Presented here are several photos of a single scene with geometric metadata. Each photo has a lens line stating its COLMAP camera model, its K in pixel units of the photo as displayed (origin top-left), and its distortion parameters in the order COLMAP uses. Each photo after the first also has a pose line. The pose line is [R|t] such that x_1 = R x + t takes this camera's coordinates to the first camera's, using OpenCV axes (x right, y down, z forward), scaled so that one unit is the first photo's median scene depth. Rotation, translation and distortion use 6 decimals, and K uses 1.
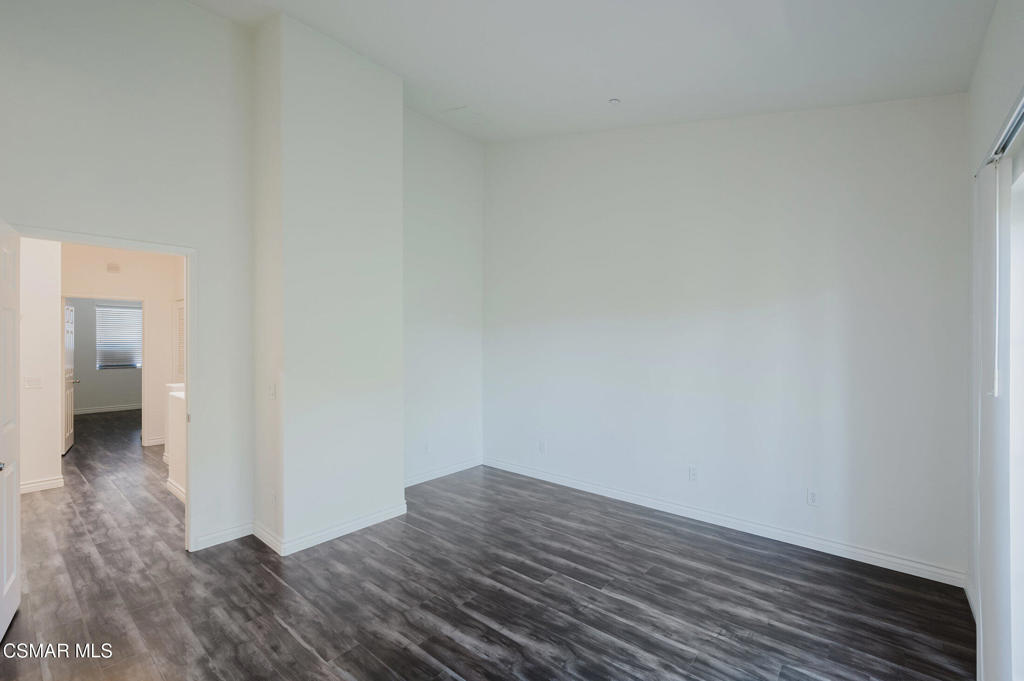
lens RADIAL K [[427.1, 0, 513.4], [0, 427.1, 344.6], [0, 0, 1]] dist [-0.000276, 0.000885]
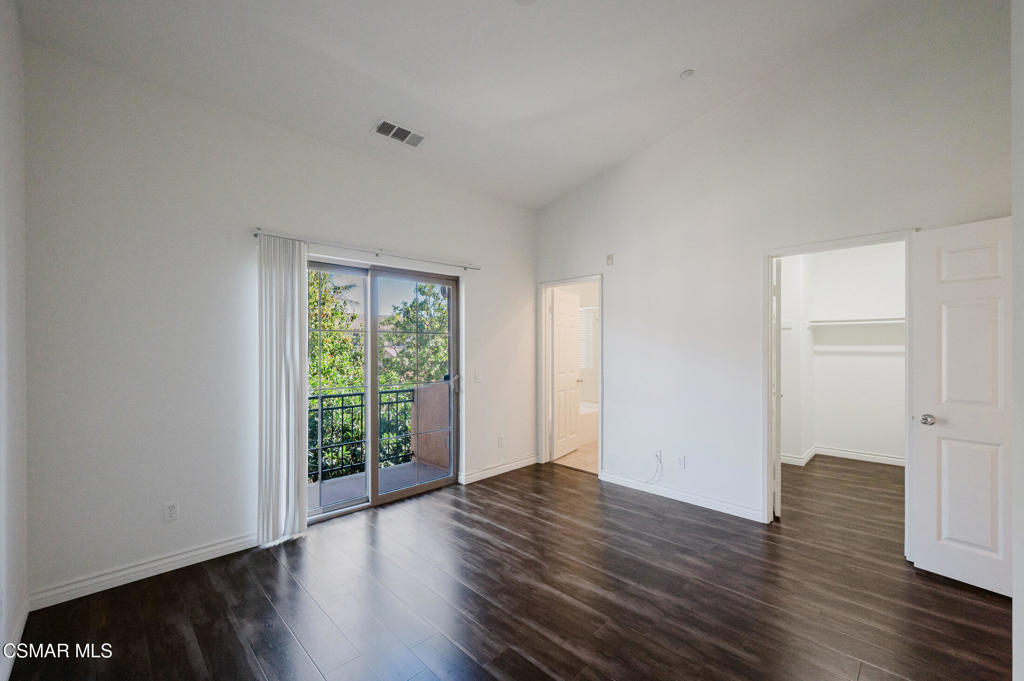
lens RADIAL K [[427.1, 0, 512.1], [0, 427.1, 345.7], [0, 0, 1]] dist [-0.000276, 0.000885]
pose [[-0.995392, 0.004601, 0.095774, -0.013440], [0.003796, 0.999956, -0.008582, 0.042269], [-0.095810, -0.008179, -0.995366, 1.985619]]
